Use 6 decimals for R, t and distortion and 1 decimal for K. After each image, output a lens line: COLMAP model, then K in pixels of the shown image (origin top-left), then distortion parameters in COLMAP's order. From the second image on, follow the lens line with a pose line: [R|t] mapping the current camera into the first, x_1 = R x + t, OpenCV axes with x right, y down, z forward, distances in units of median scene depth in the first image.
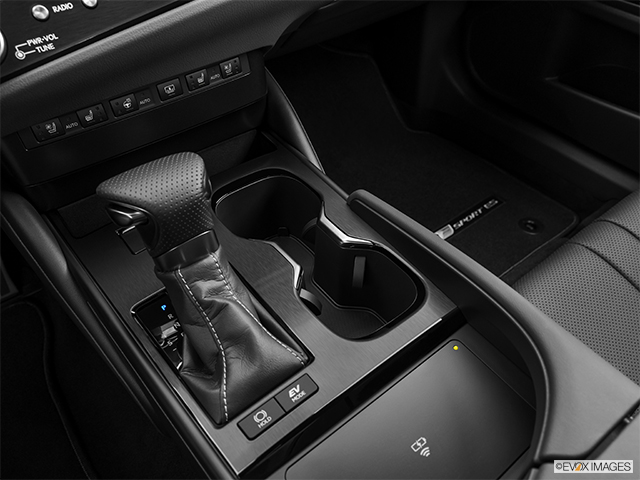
lens RADIAL K [[516.3, 0, 346.6], [0, 516.3, 237.6], [0, 0, 1]] dist [0.009893, -0.003268]
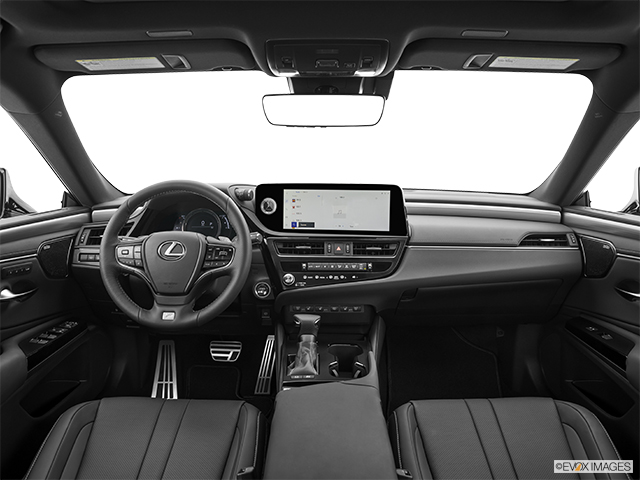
lens RADIAL K [[481.6, 0, 336.9], [0, 481.6, 255.9], [0, 0, 1]] dist [-0.018317, 0.019055]
pose [[0.795413, 0.129718, -0.592023, 1.594567], [-0.435967, 0.801027, -0.410231, 0.761984], [0.421012, 0.584405, 0.693700, -1.410710]]
